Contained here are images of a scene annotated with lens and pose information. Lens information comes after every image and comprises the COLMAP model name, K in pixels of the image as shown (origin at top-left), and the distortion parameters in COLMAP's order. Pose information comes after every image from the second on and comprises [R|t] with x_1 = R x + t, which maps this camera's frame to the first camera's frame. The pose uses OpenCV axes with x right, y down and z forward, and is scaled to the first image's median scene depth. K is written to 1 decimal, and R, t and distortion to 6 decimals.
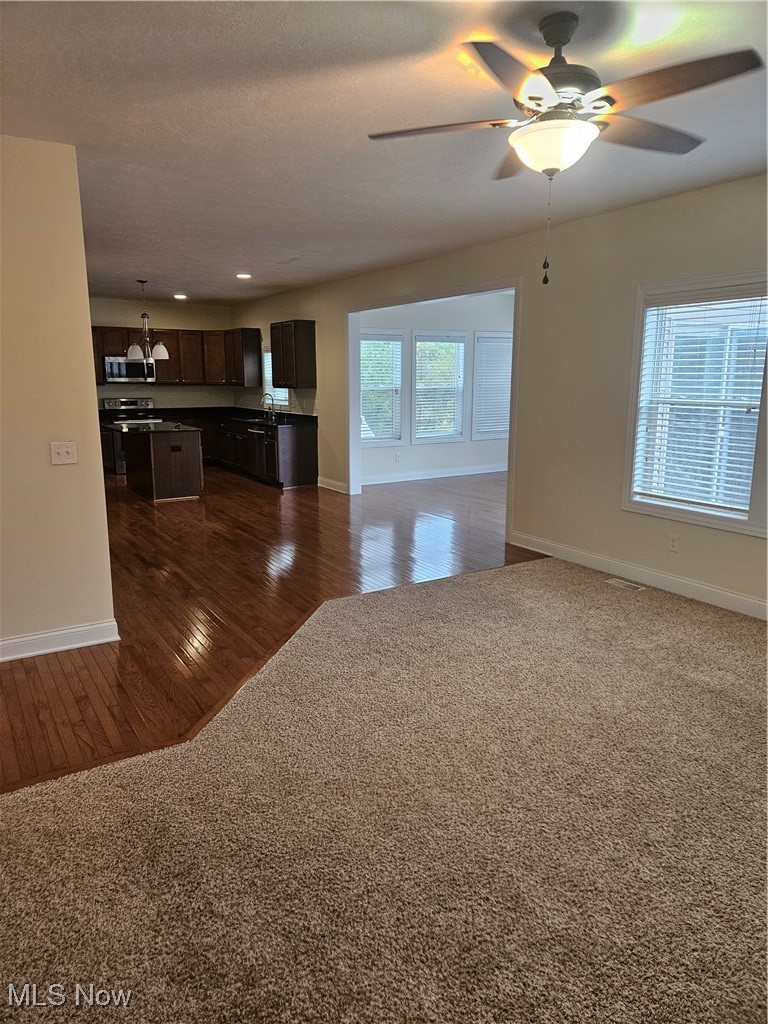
lens RADIAL K [[674.0, 0, 376.9], [0, 674.0, 506.7], [0, 0, 1]] dist [0.091956, -0.079429]
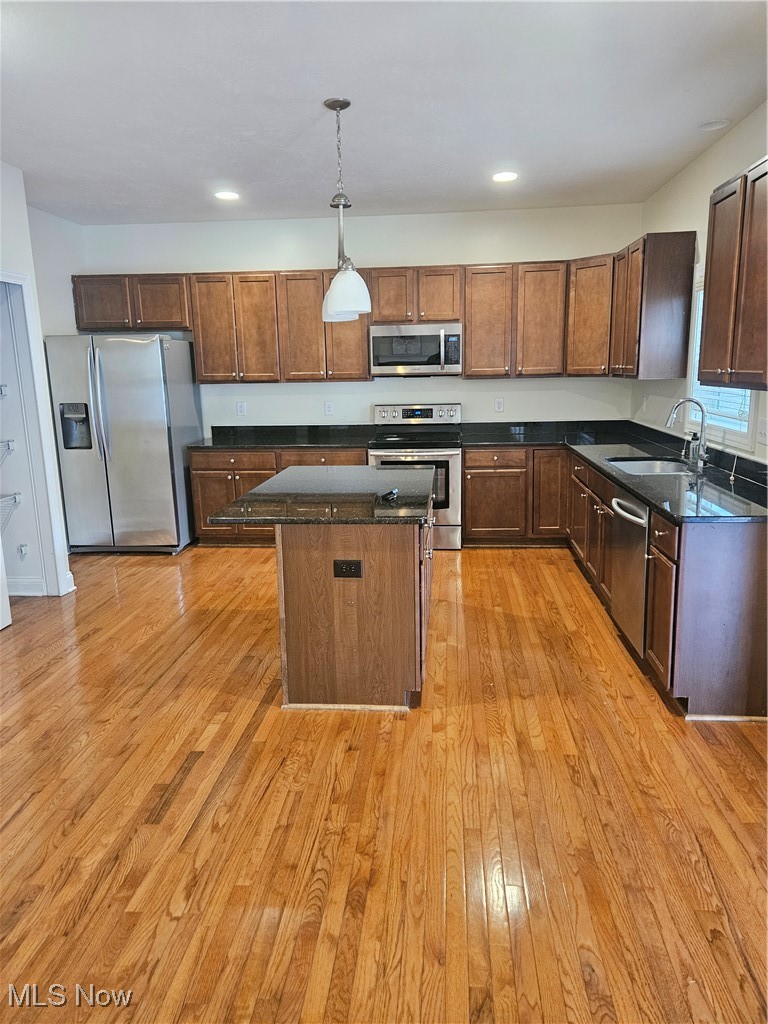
lens RADIAL K [[674.0, 0, 376.9], [0, 674.0, 506.7], [0, 0, 1]] dist [0.091956, -0.079429]
pose [[0.792345, 0.110225, -0.600033, -0.068022], [-0.096992, 0.993793, 0.054479, -0.116460], [0.602314, 0.015033, 0.798118, 0.621607]]
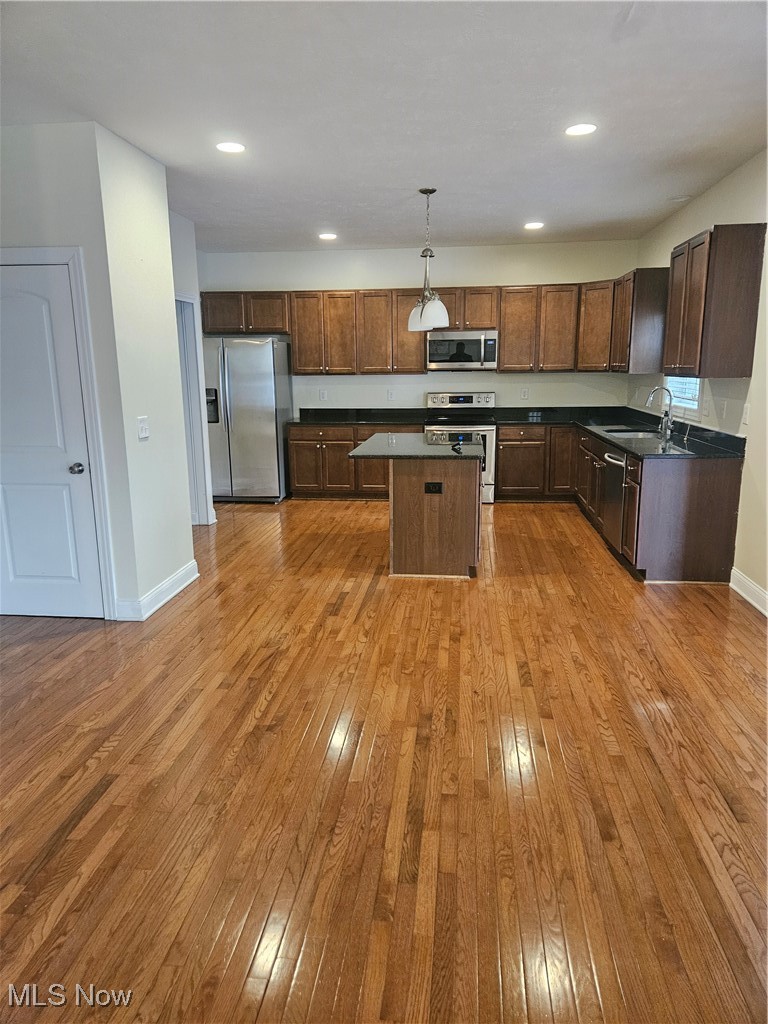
lens RADIAL K [[674.0, 0, 376.9], [0, 674.0, 506.7], [0, 0, 1]] dist [0.091956, -0.079429]
pose [[0.778631, 0.122942, -0.615320, 0.007964], [-0.111188, 0.992133, 0.057532, -0.082224], [0.617553, 0.023620, 0.786175, 0.456743]]
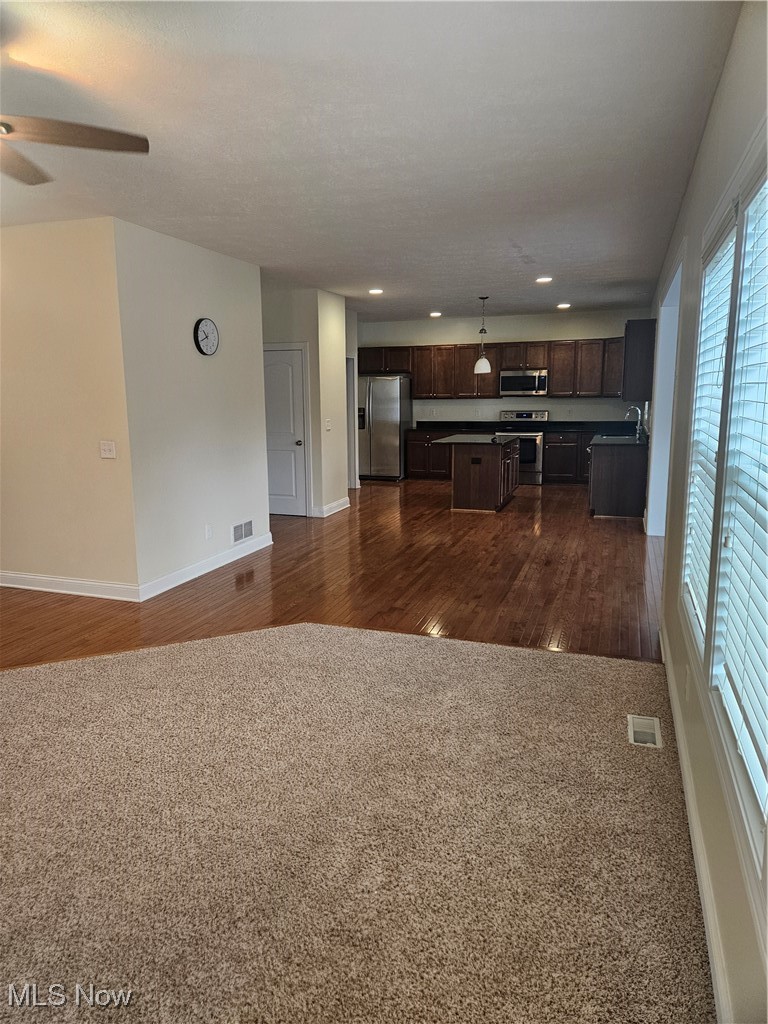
lens RADIAL K [[674.0, 0, 376.9], [0, 674.0, 506.7], [0, 0, 1]] dist [0.091956, -0.079429]
pose [[0.626950, 0.128276, -0.768426, 0.334667], [-0.140165, 0.988829, 0.050709, -0.040962], [0.766347, 0.075915, 0.637926, 0.211052]]
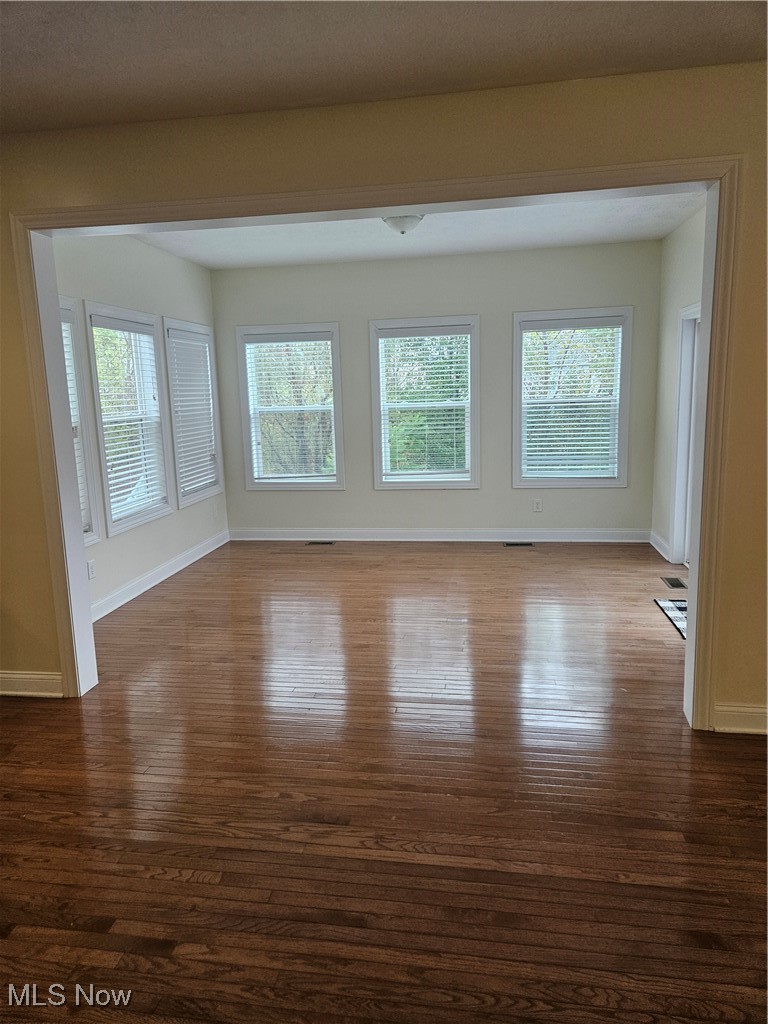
lens RADIAL K [[682.5, 0, 372.0], [0, 682.5, 508.7], [0, 0, 1]] dist [0.081871, -0.078064]
pose [[0.655978, -0.146322, 0.740461, -0.188838], [0.171405, 0.984277, 0.042653, -0.101147], [-0.735060, 0.098939, 0.670744, 0.525635]]
